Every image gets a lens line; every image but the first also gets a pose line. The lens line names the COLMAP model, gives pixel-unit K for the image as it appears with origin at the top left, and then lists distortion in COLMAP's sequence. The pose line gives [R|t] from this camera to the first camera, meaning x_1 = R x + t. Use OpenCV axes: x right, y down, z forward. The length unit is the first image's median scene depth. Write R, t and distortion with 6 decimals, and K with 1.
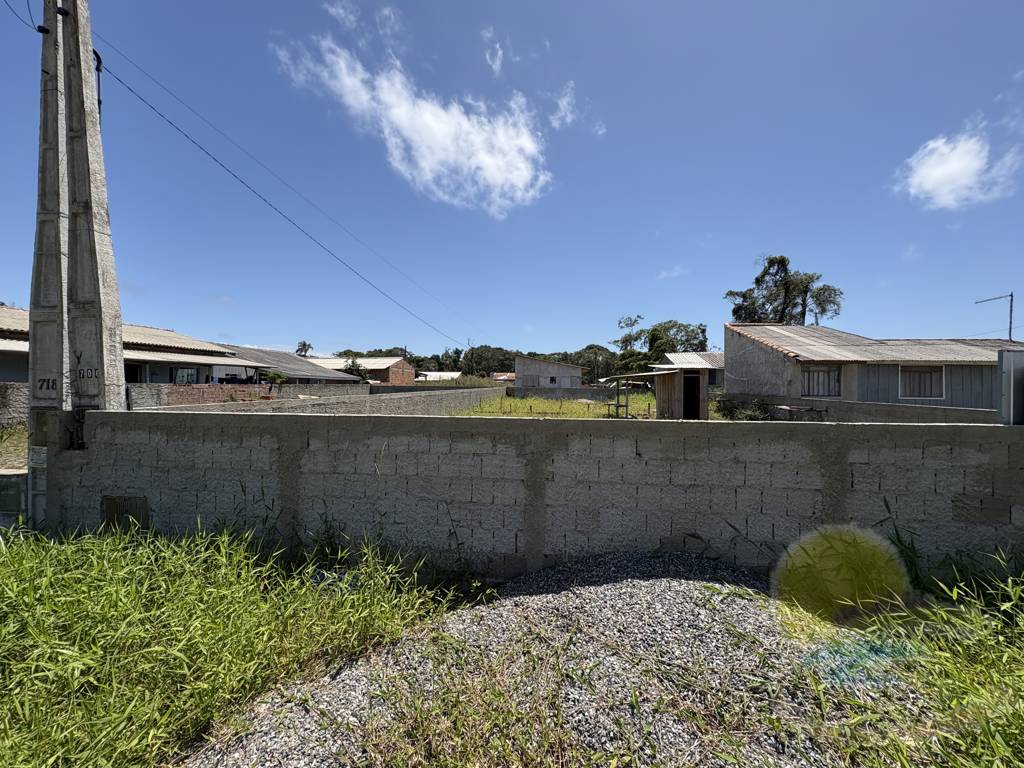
lens RADIAL K [[433.7, 0, 512.0], [0, 433.7, 384.0], [0, 0, 1]] dist [0.074644, -0.010403]
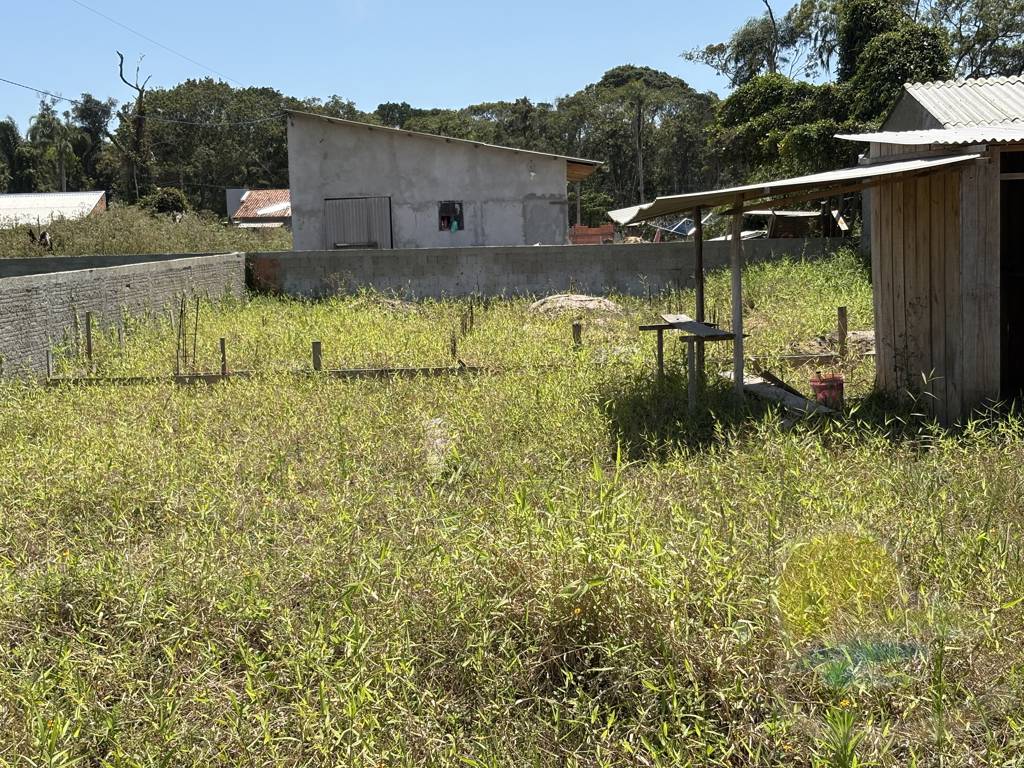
lens RADIAL K [[1533.8, 0, 515.8], [0, 1533.8, 366.1], [0, 0, 1]] dist [0.082178, -0.180737]
pose [[0.994668, -0.046851, 0.091874, 0.038505], [0.038204, 0.994866, 0.093715, -0.003399], [-0.095793, -0.089705, 0.991351, 0.122655]]
